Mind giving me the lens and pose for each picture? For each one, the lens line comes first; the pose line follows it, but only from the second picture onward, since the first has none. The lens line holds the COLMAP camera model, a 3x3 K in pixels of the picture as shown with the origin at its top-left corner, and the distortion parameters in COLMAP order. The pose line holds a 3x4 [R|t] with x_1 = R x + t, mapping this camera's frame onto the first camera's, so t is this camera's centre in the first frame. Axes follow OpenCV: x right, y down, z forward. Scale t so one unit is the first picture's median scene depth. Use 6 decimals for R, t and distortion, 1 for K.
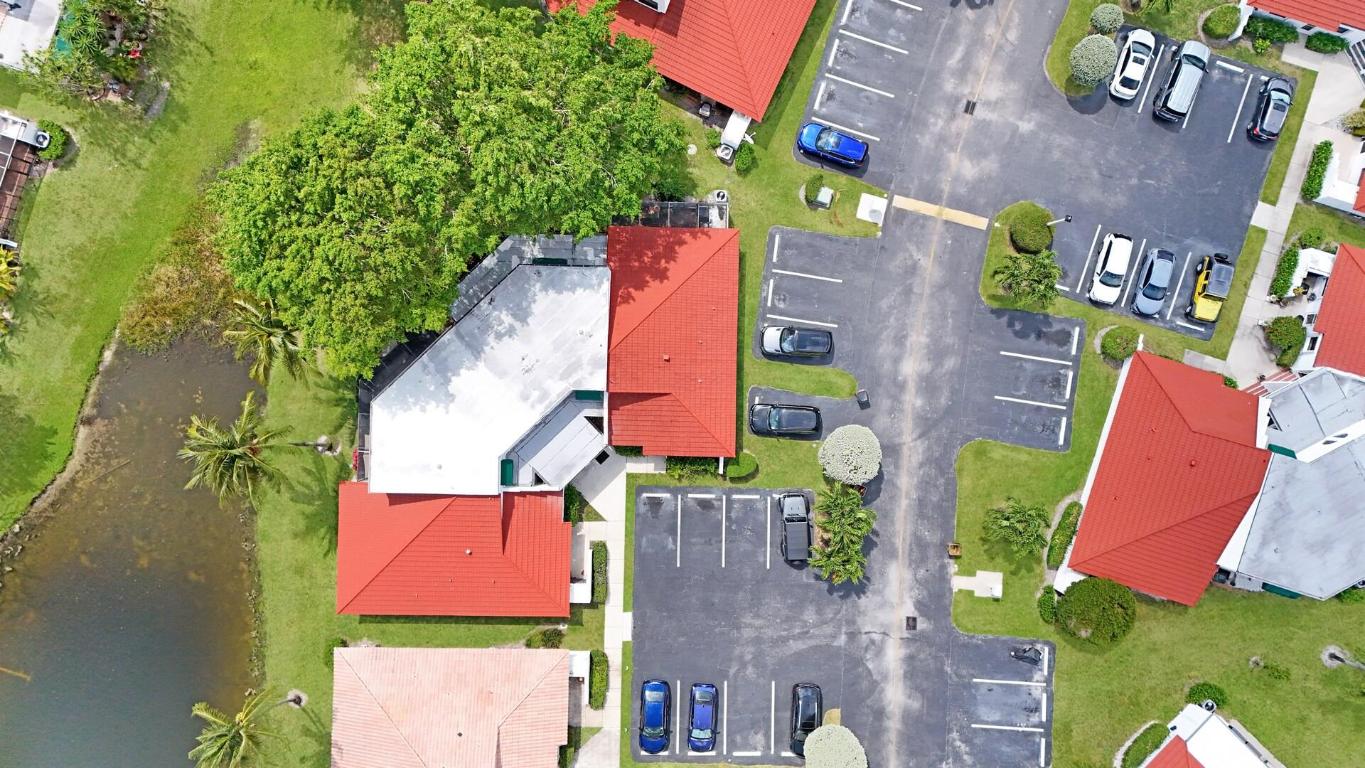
lens RADIAL K [[1007.0, 0, 682.4], [0, 1007.0, 388.8], [0, 0, 1]] dist [0.108899, -0.119206]
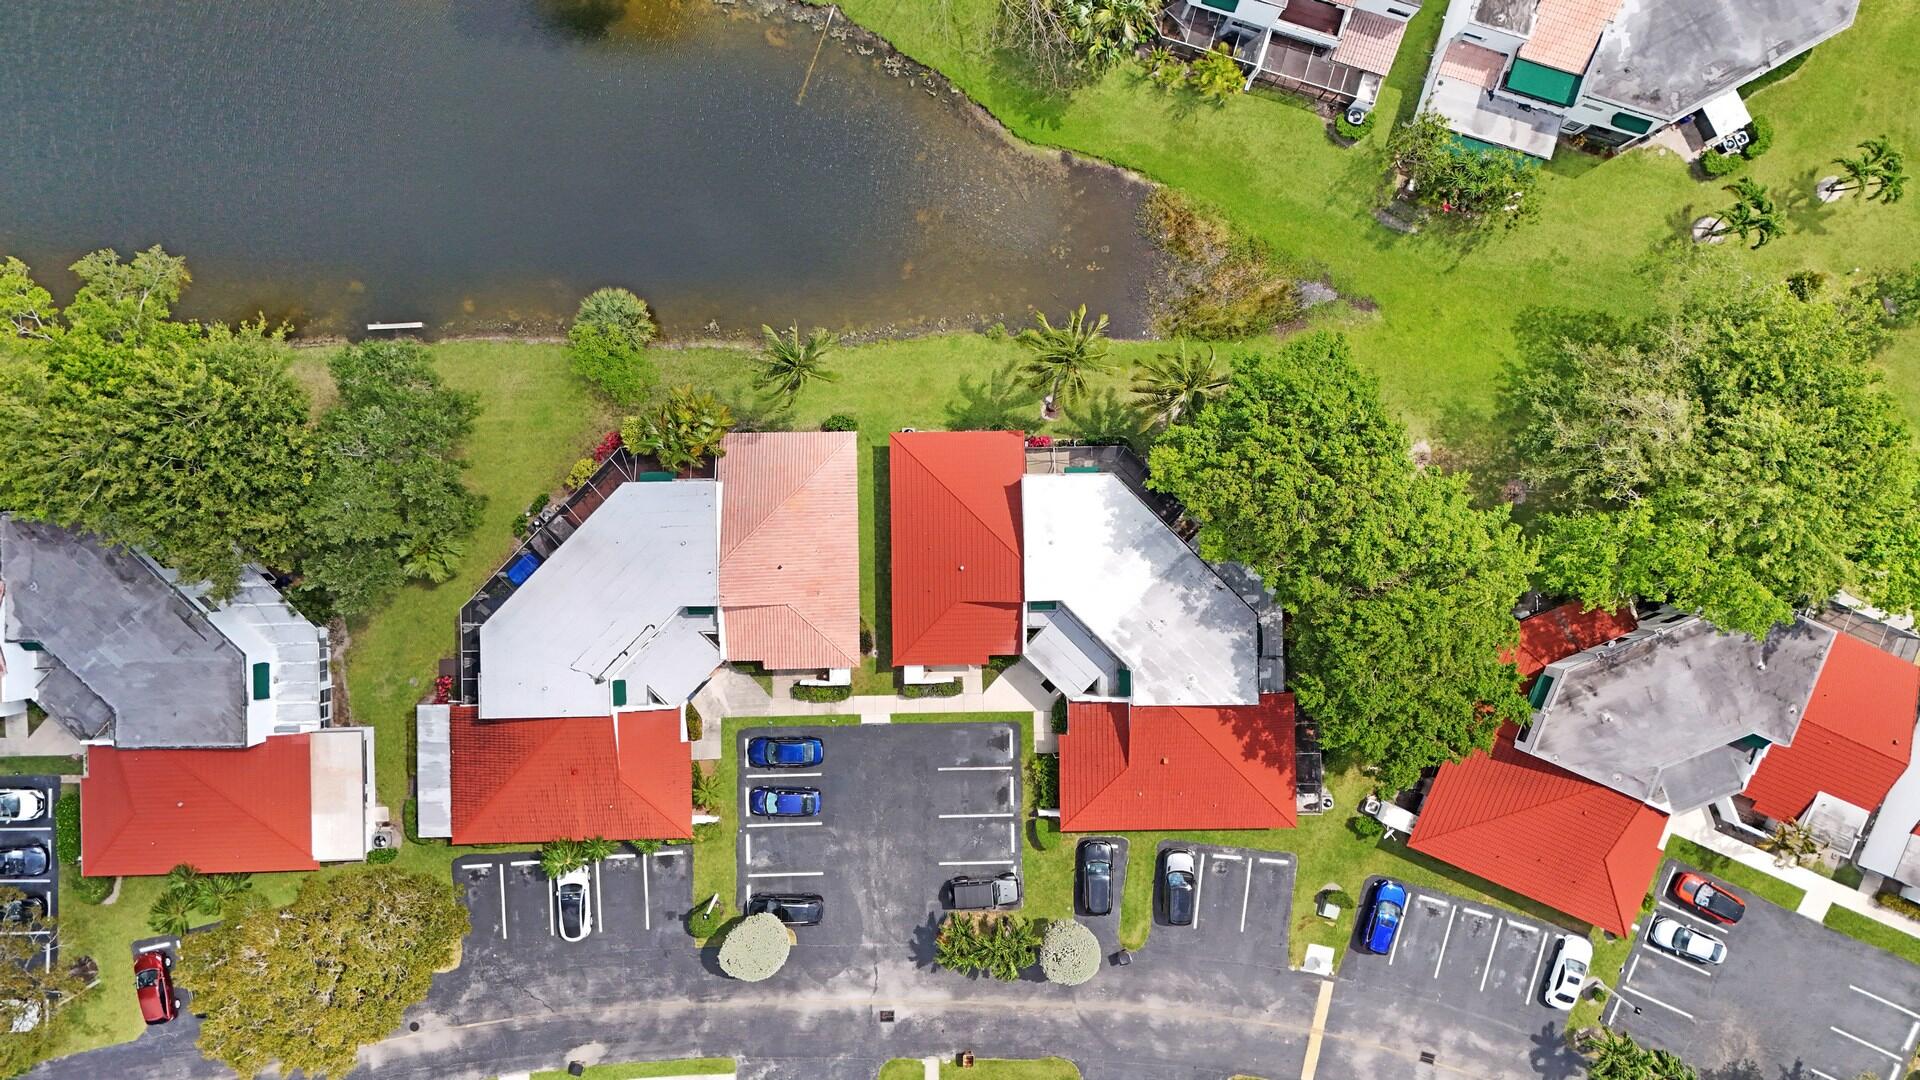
lens RADIAL K [[1416.4, 0, 959.9], [0, 1416.4, 546.7], [0, 0, 1]] dist [0.108899, -0.119206]
pose [[0.034977, 0.999298, -0.013402, -0.198282], [-0.999208, 0.034713, -0.019427, 0.175247], [-0.018948, 0.014071, 0.999721, -0.356979]]
